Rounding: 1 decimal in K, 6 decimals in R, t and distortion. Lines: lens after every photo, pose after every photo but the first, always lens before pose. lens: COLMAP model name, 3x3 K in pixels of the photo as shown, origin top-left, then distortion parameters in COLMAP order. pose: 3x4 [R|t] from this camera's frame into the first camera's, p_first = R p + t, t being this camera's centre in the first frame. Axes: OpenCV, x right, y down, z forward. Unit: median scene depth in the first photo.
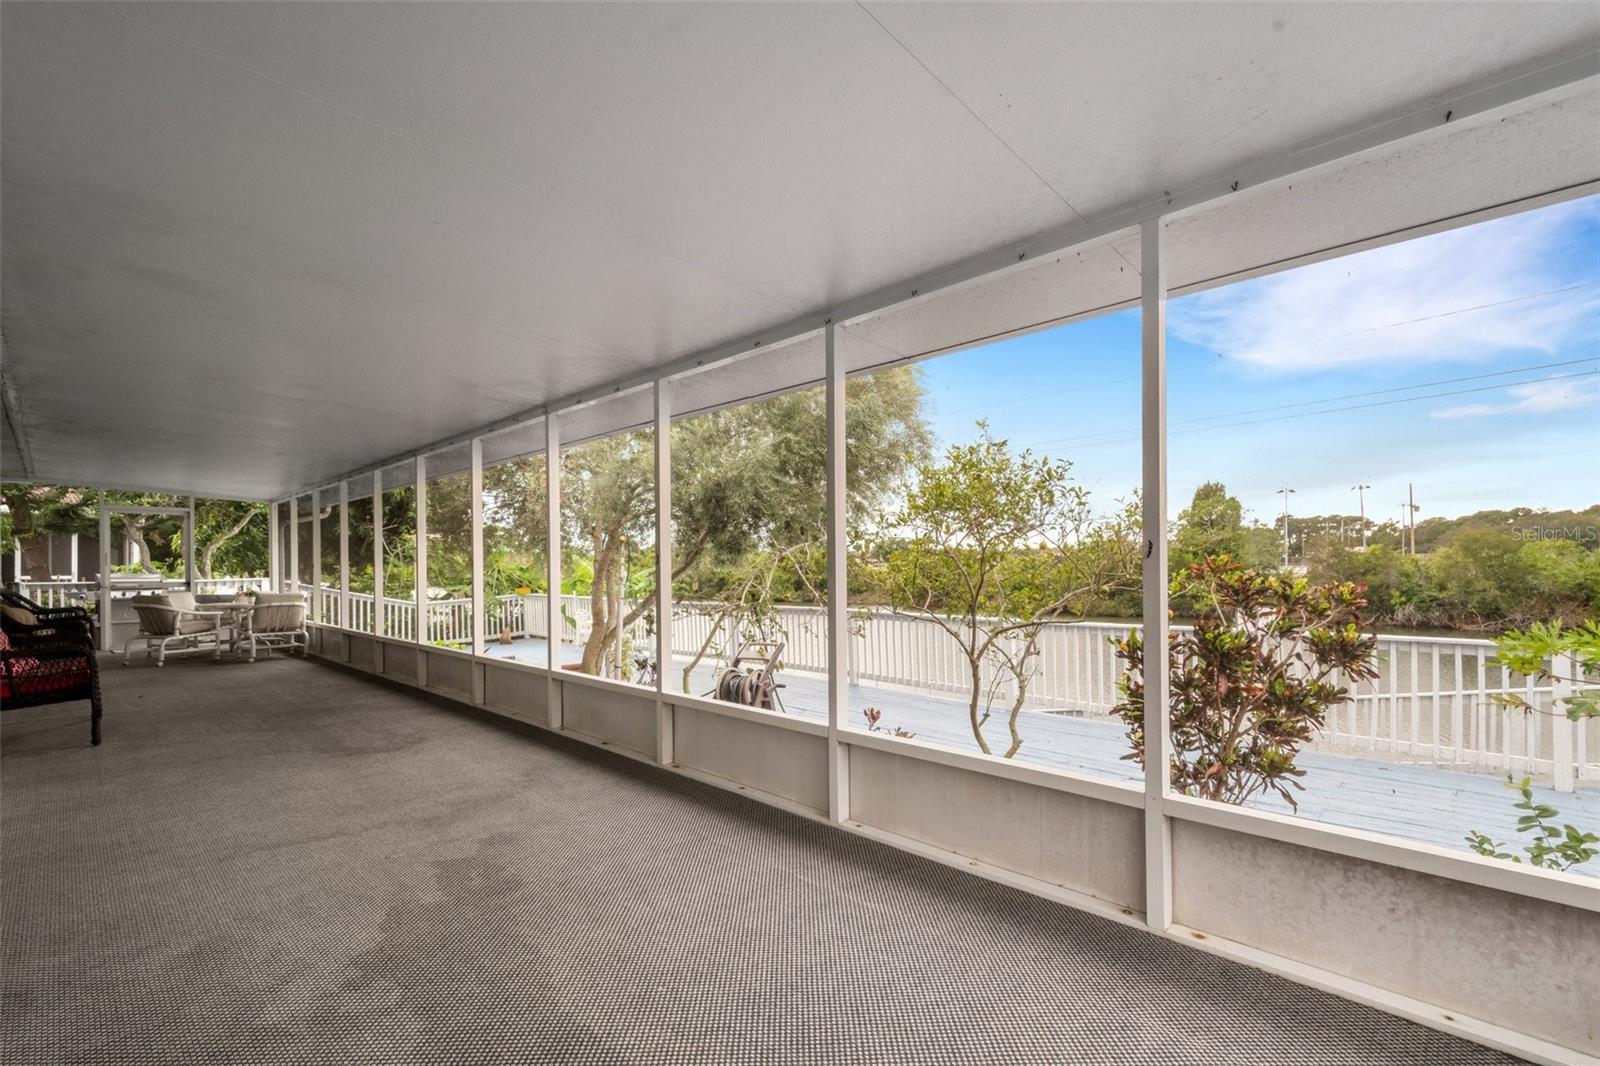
lens RADIAL K [[699.8, 0, 789.4], [0, 699.8, 558.3], [0, 0, 1]] dist [0.021708, -0.008291]
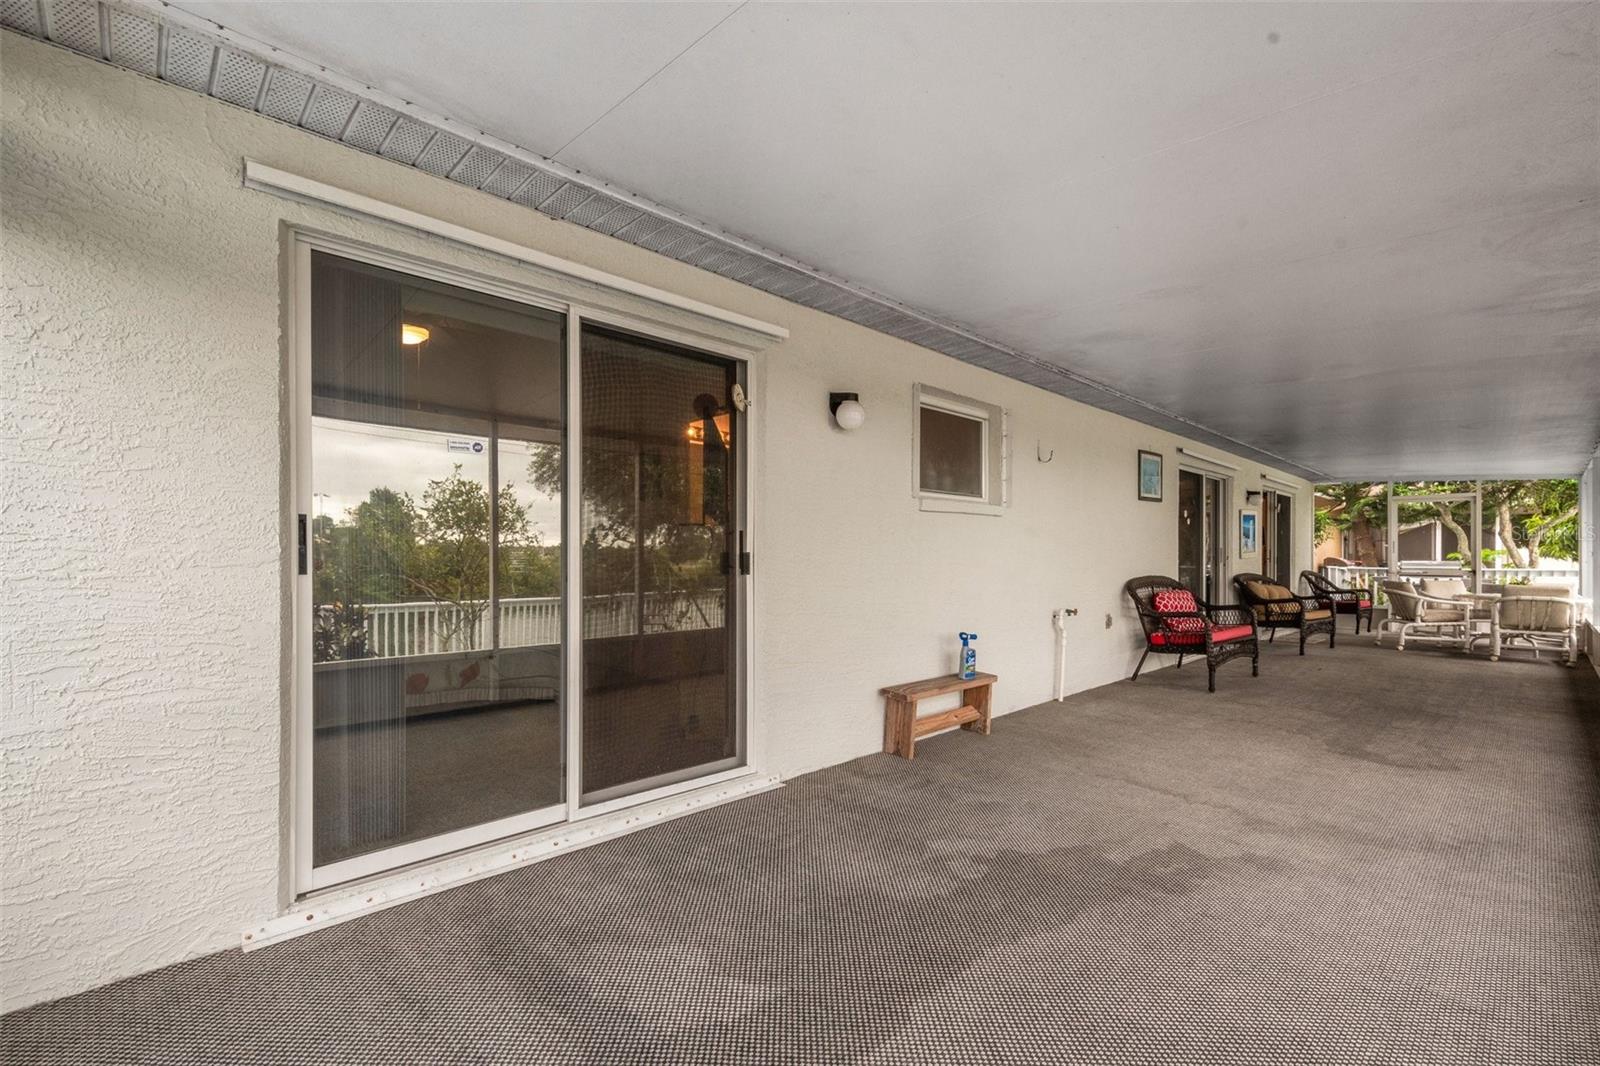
lens RADIAL K [[699.8, 0, 789.4], [0, 699.8, 558.3], [0, 0, 1]] dist [0.021708, -0.008291]
pose [[-0.025637, 0.004723, -0.999660, 0.314345], [0.011142, 0.999928, 0.004438, 0.010083], [0.999609, -0.011024, -0.025688, 0.296797]]
